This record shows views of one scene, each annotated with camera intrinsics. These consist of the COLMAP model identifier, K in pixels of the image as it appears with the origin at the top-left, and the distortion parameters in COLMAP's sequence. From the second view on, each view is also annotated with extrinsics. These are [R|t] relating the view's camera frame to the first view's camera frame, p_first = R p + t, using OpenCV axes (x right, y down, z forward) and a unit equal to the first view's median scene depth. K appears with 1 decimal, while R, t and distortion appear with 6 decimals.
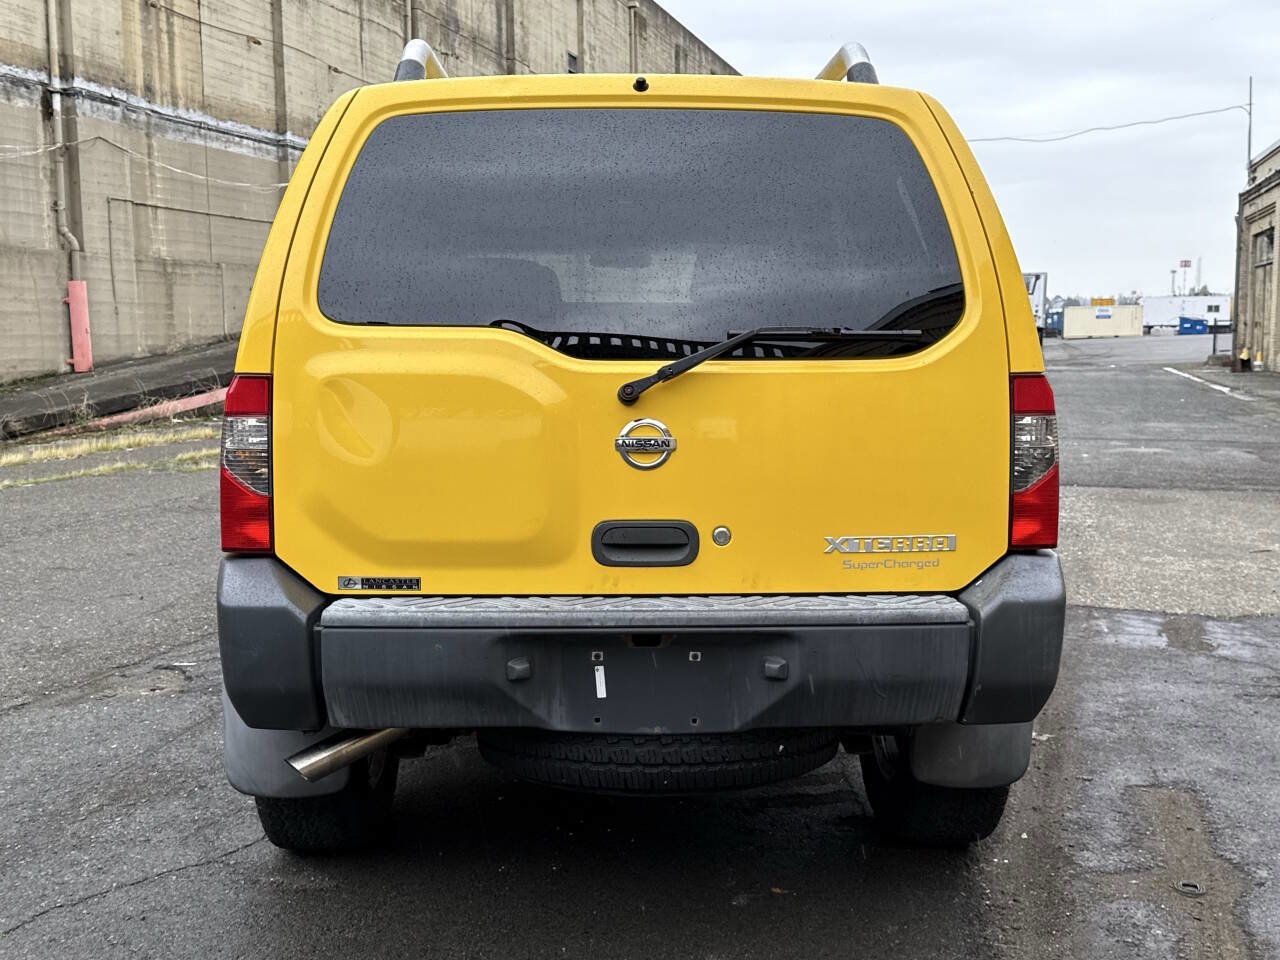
lens RADIAL K [[1301.5, 0, 636.0], [0, 1301.5, 474.3], [0, 0, 1]] dist [0.100300, -0.171174]
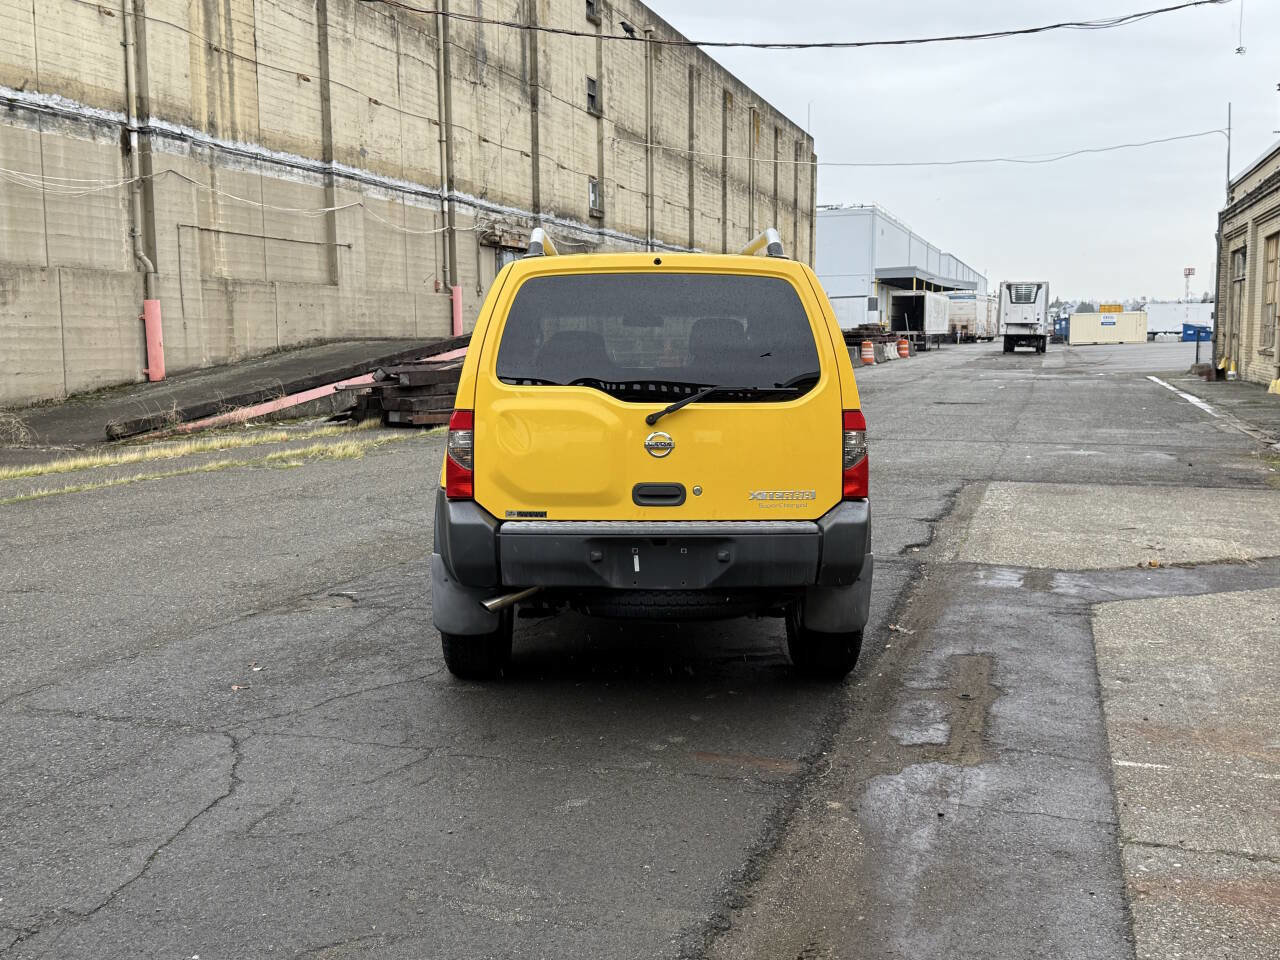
lens RADIAL K [[1287.7, 0, 644.4], [0, 1287.7, 483.0], [0, 0, 1]] dist [0.172173, -0.334607]
pose [[0.999987, 0.002576, -0.004330, -0.000767], [-0.002558, 0.999987, 0.004338, 0.002966], [0.004341, -0.004327, 0.999981, -0.108850]]
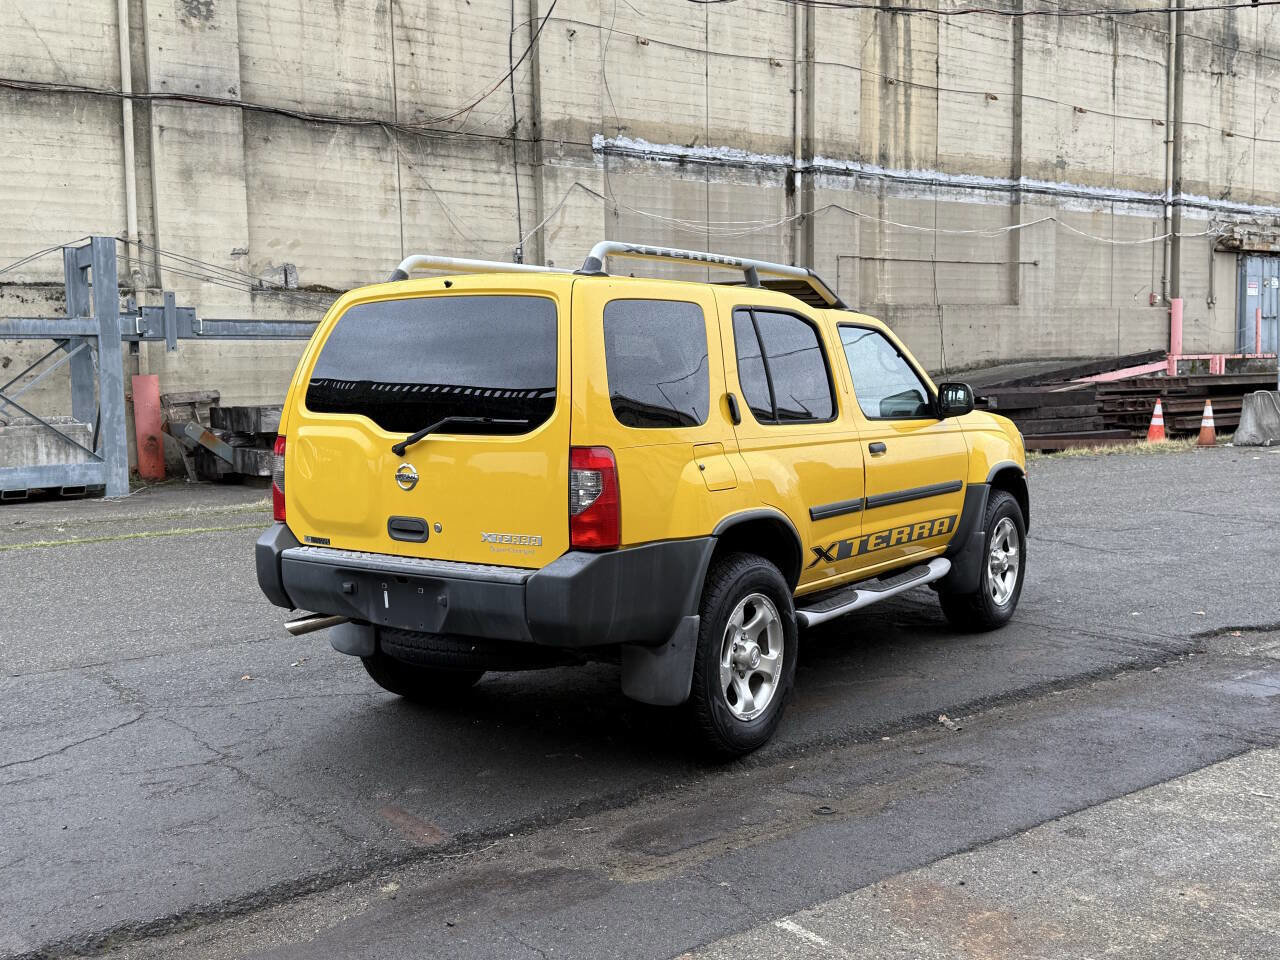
lens RADIAL K [[1287.5, 0, 644.1], [0, 1287.5, 483.2], [0, 0, 1]] dist [0.191871, -0.408694]
pose [[0.806559, 0.047549, -0.589238, 0.155123], [-0.053830, 0.998526, 0.006894, -0.005109], [0.588697, 0.026158, 0.807930, -0.036555]]
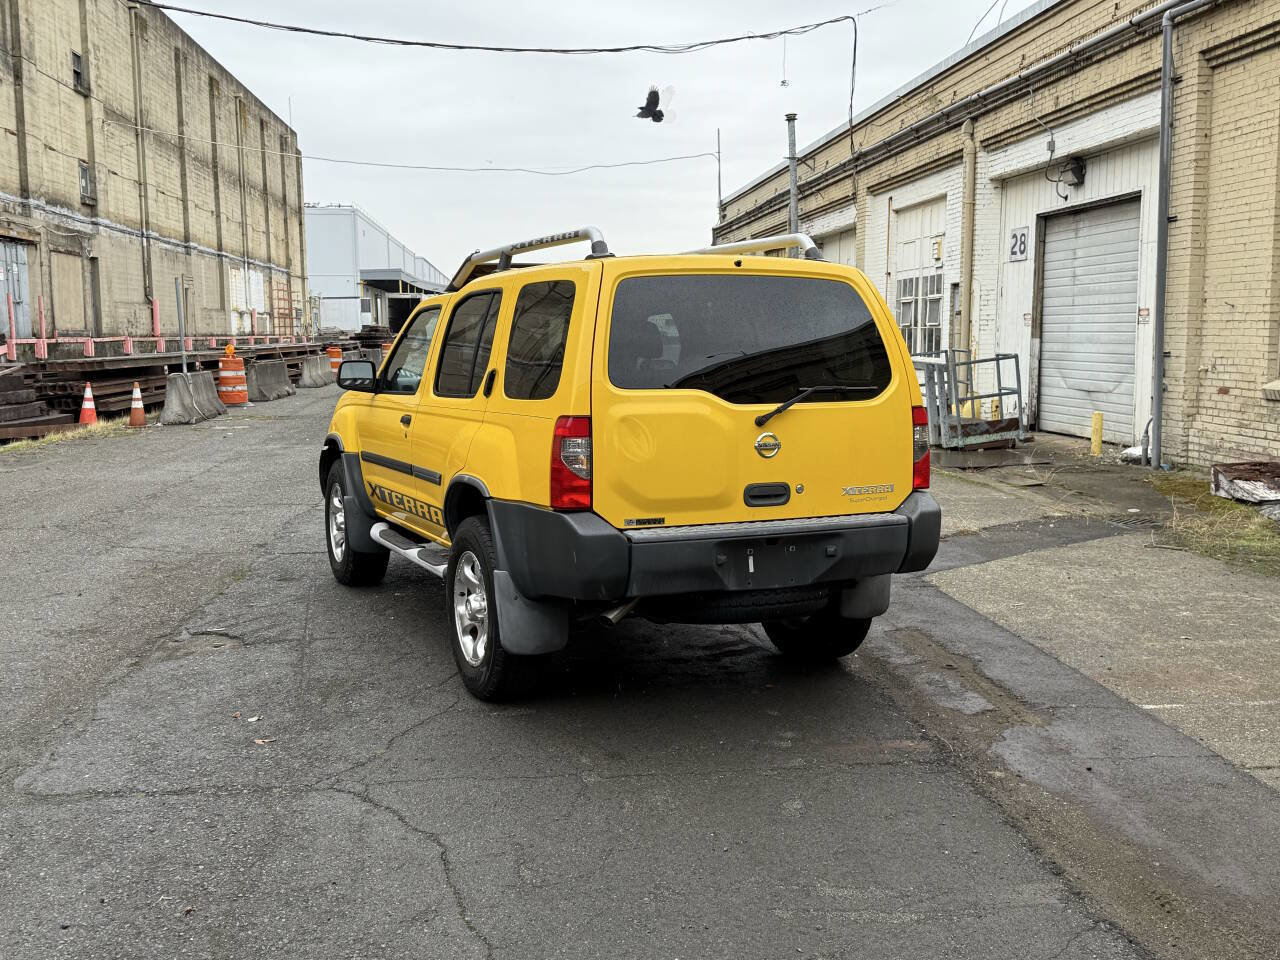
lens RADIAL K [[1287.7, 0, 644.4], [0, 1287.7, 483.0], [0, 0, 1]] dist [0.172173, -0.334607]
pose [[0.921253, -0.044344, 0.386429, -0.104494], [0.043420, 0.998995, 0.011126, 0.000484], [-0.386534, 0.006529, 0.922252, -0.085920]]
